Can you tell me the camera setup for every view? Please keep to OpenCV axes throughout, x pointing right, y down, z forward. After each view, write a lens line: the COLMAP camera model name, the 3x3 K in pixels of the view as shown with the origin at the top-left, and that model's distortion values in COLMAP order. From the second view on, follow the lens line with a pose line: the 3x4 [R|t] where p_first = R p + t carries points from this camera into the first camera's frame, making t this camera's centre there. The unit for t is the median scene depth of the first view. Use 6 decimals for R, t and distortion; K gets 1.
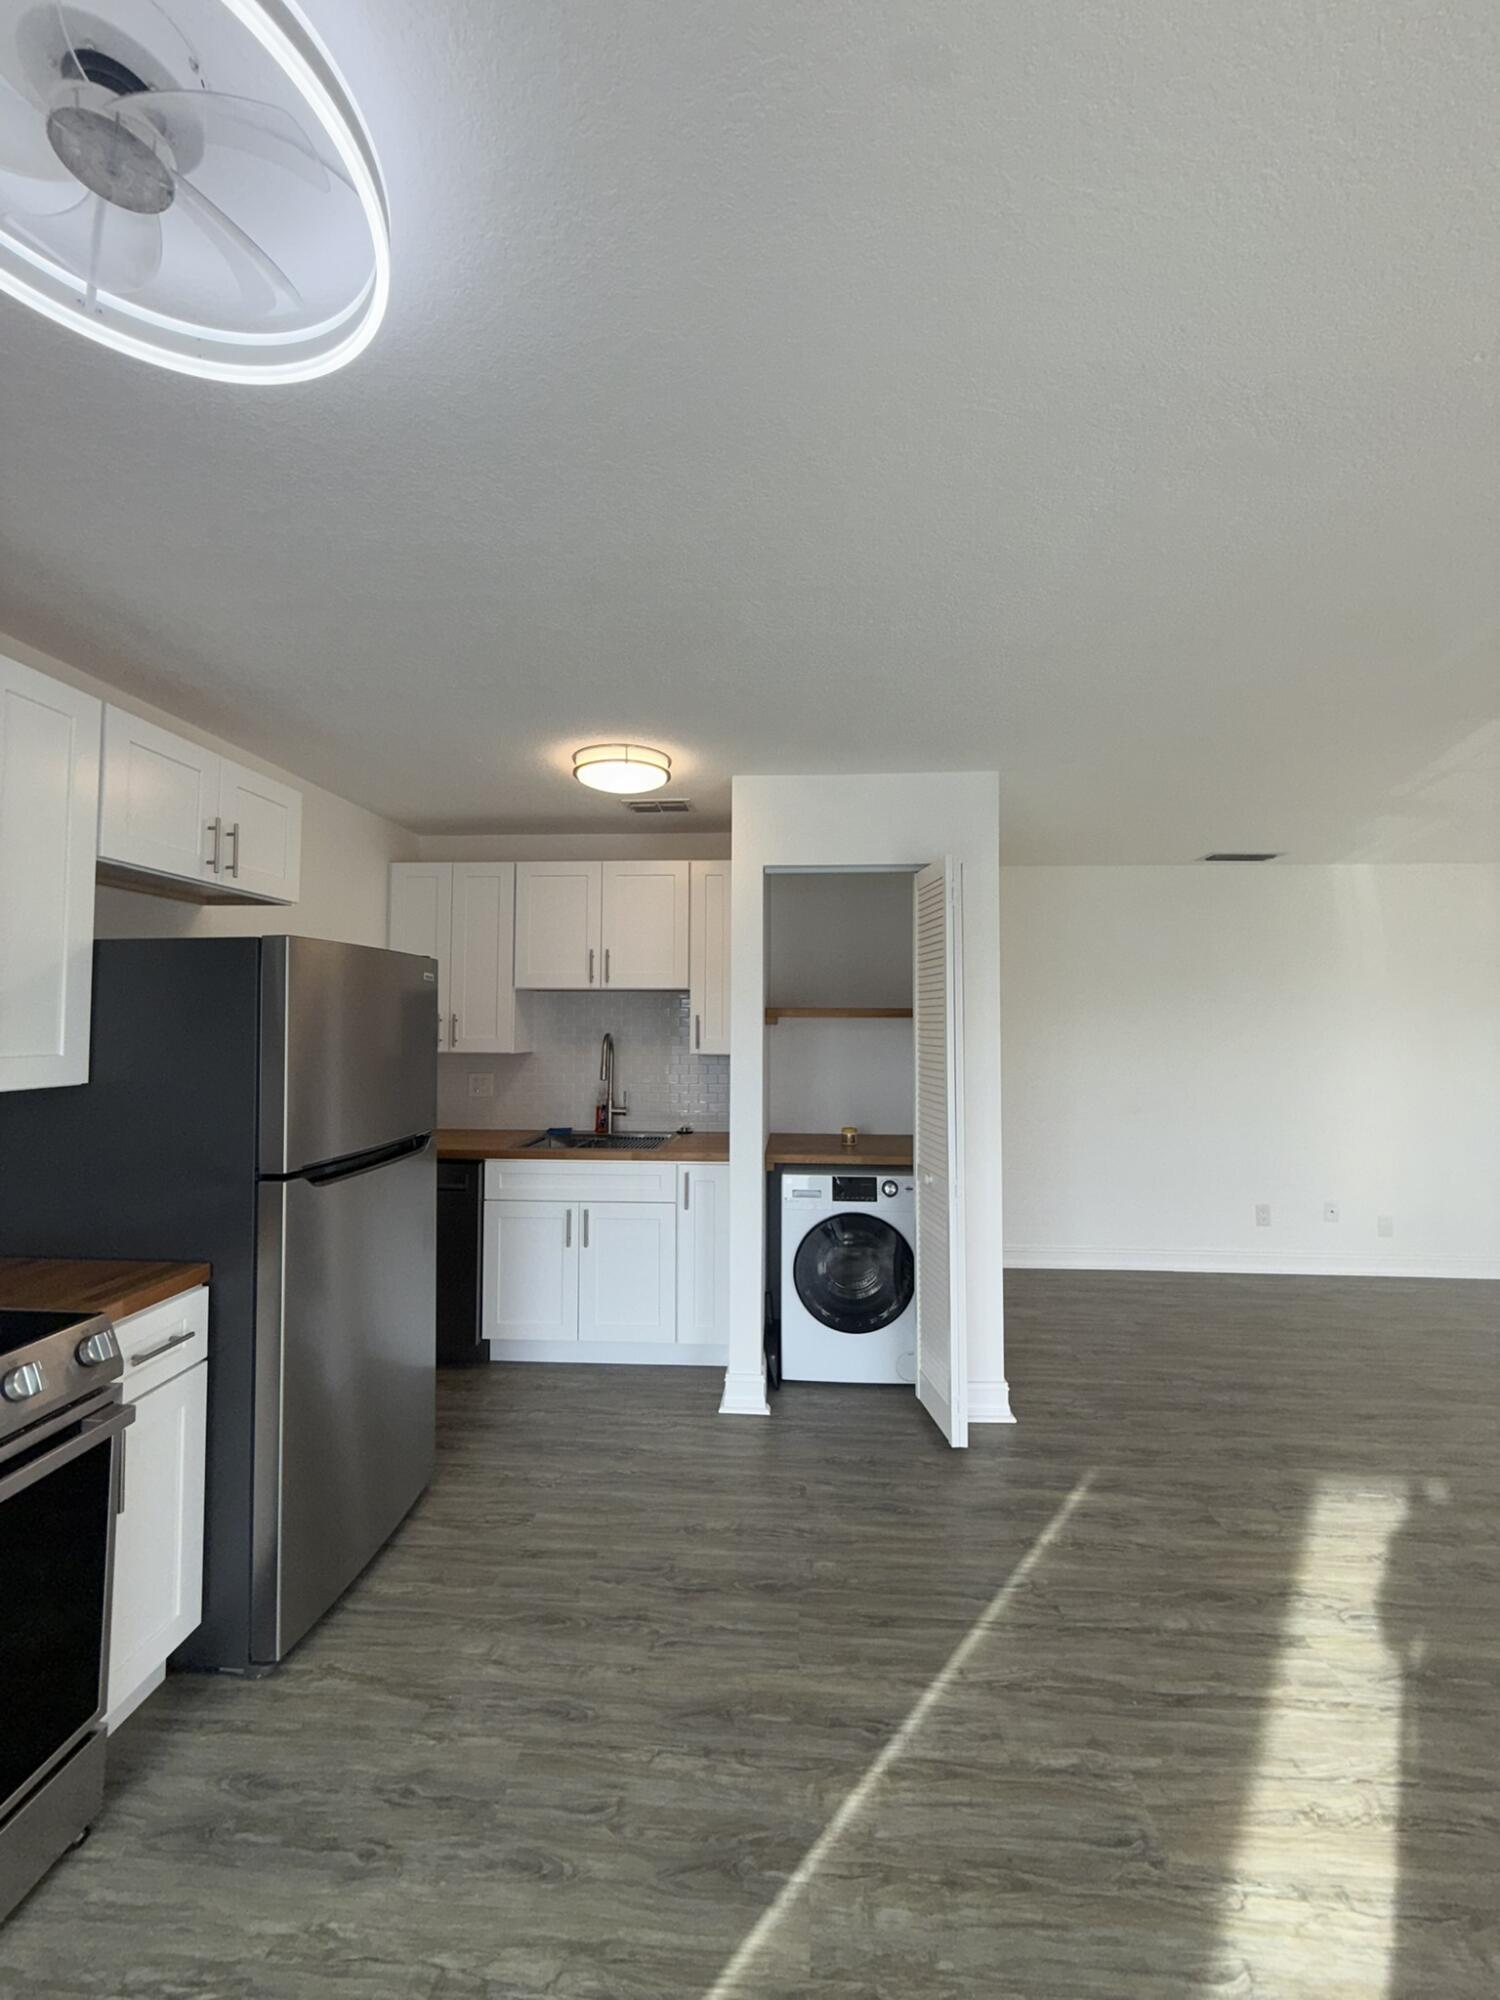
lens RADIAL K [[794.2, 0, 748.8], [0, 794.2, 1003.5], [0, 0, 1]] dist [0.000230, -0.000089]
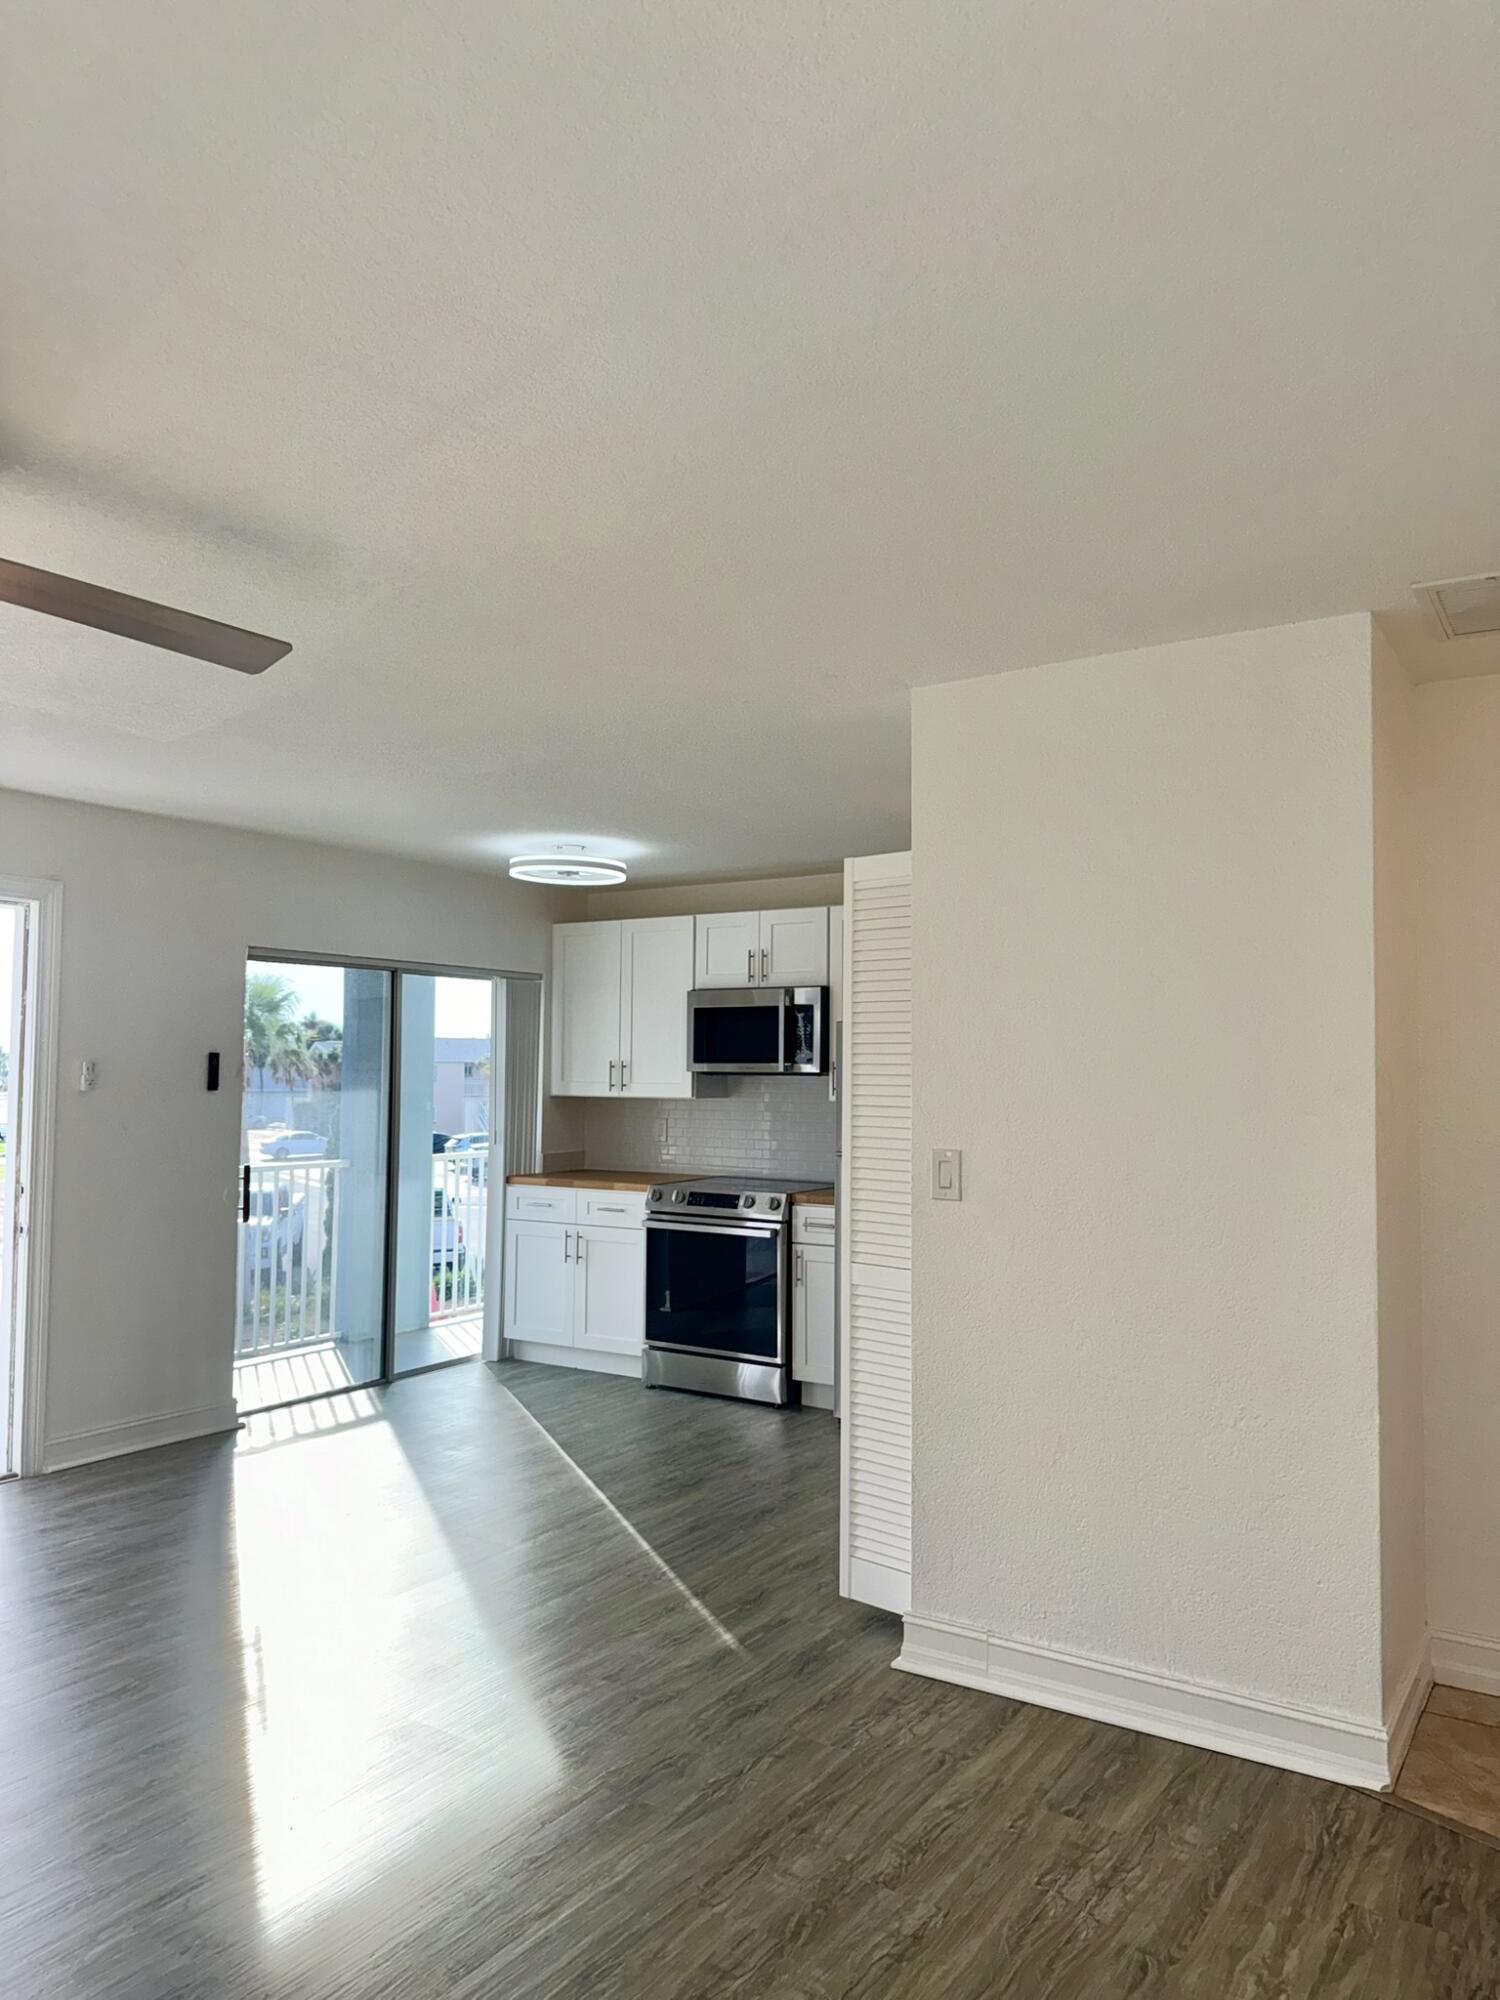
lens RADIAL K [[1364.1, 0, 747.7], [0, 1364.1, 992.6], [0, 0, 1]] dist [0.007075, -0.003937]
pose [[-0.482936, -0.057045, -0.873795, 1.880511], [0.013061, 0.997296, -0.072326, 0.060739], [0.875558, -0.046342, -0.480885, 1.938729]]
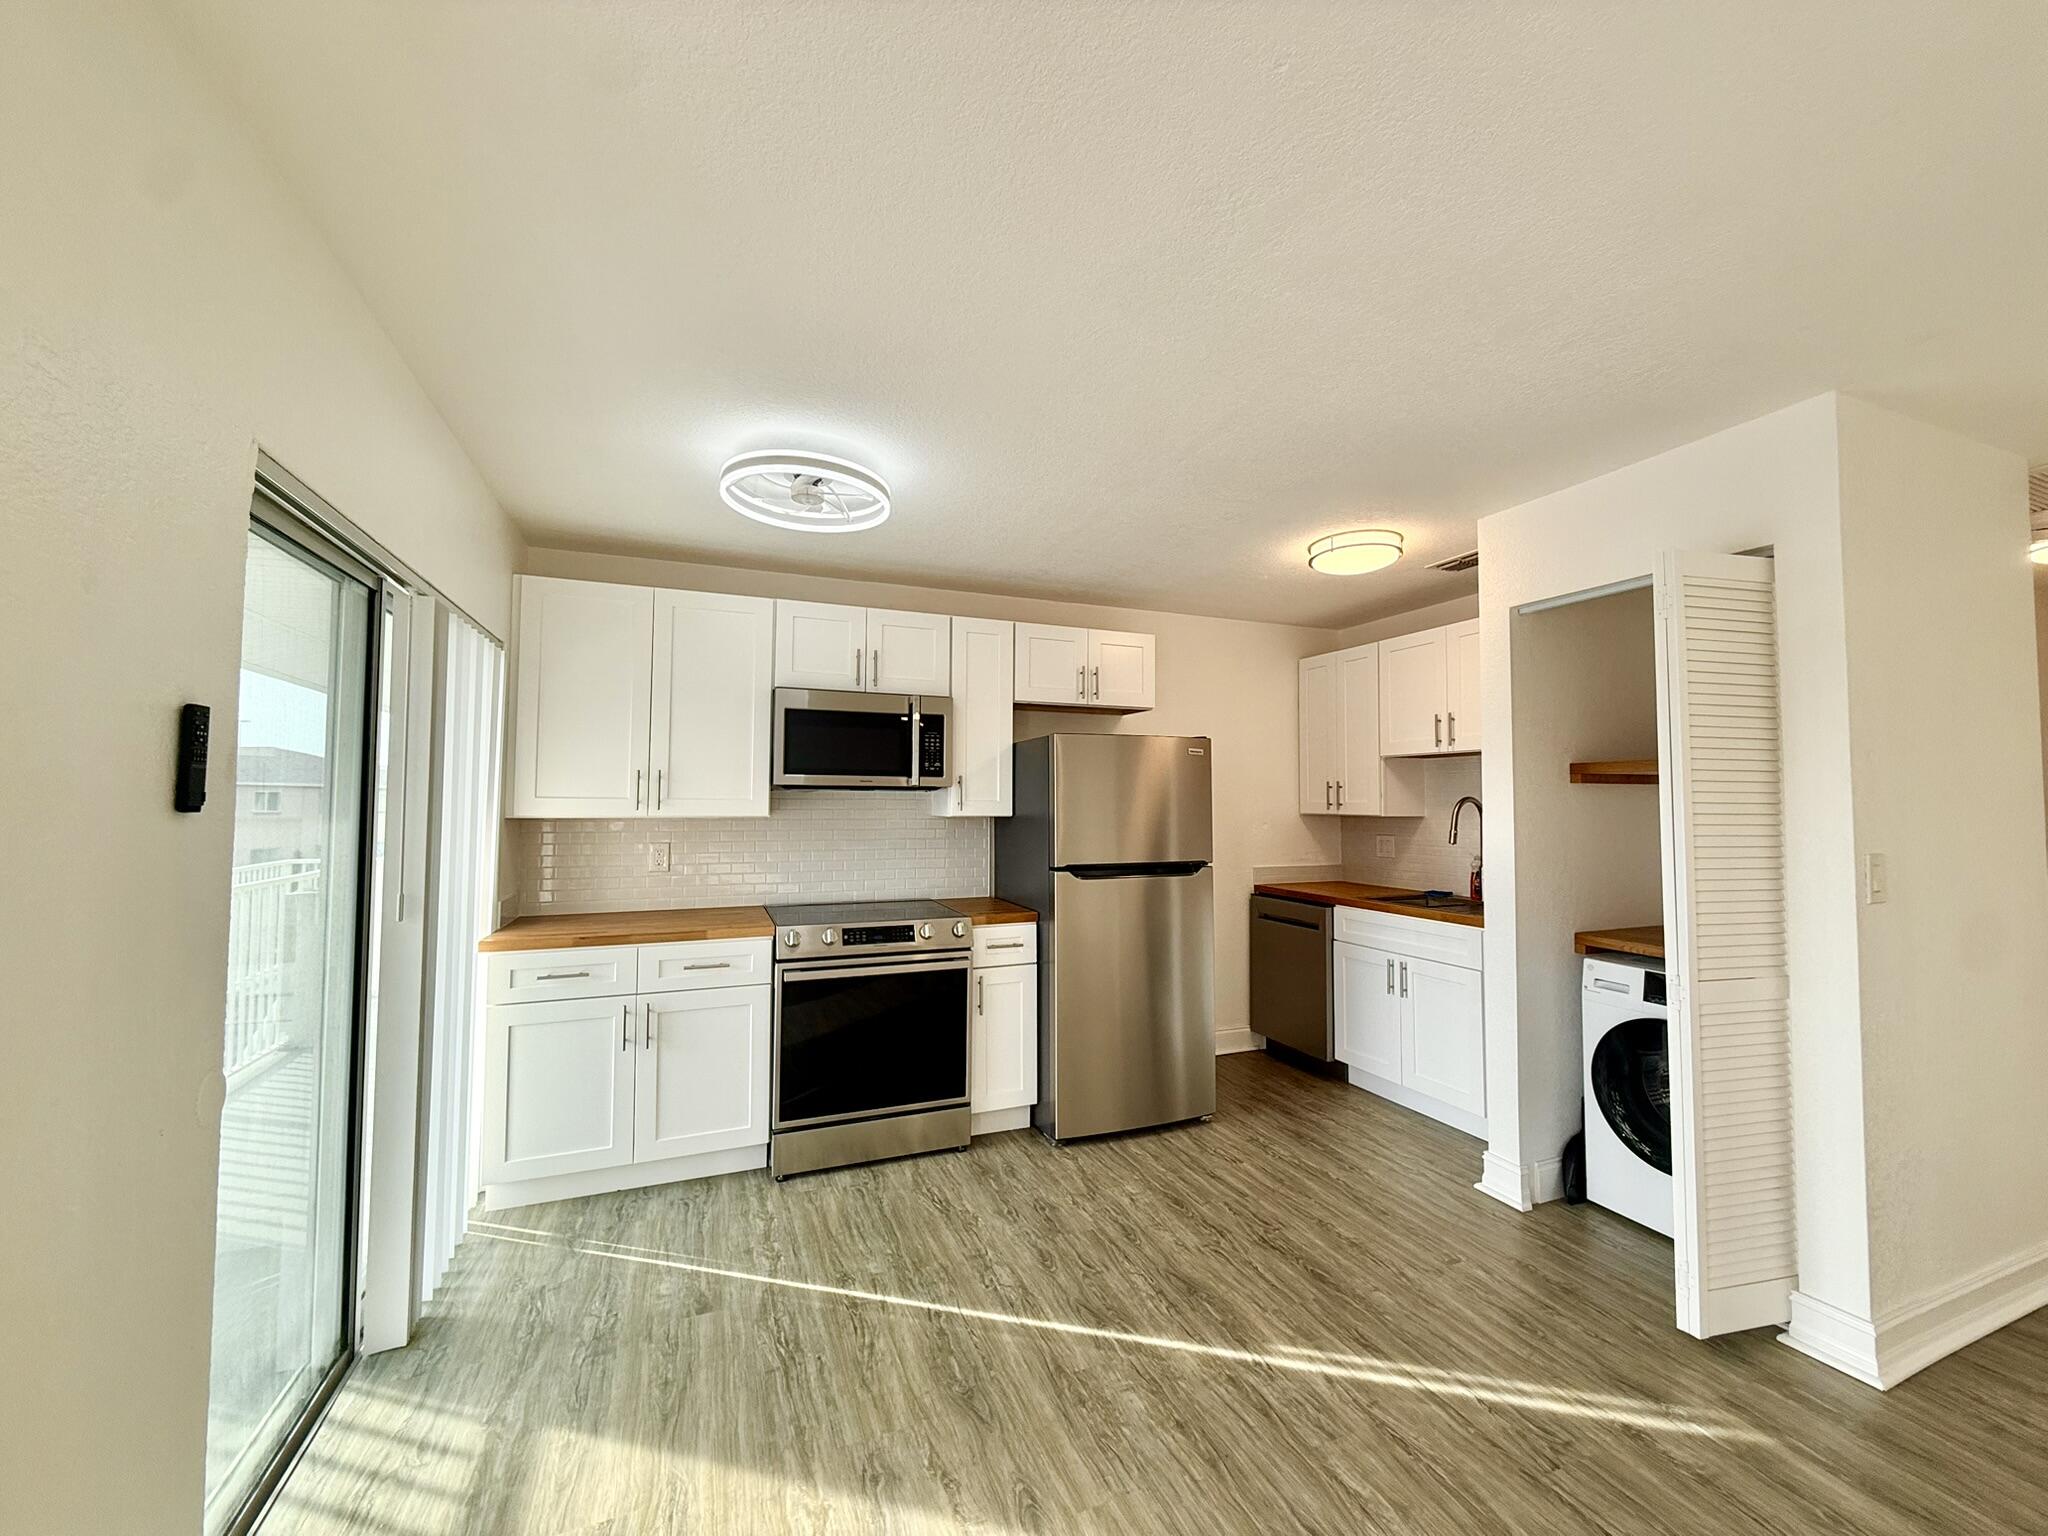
lens RADIAL K [[813.3, 0, 1031.9], [0, 813.3, 787.5], [0, 0, 1]] dist [0.000230, -0.000089]
pose [[0.433711, -0.019077, -0.900850, 0.847822], [0.019990, 0.999734, -0.011547, 0.045117], [0.900830, -0.013000, 0.433976, 0.133559]]
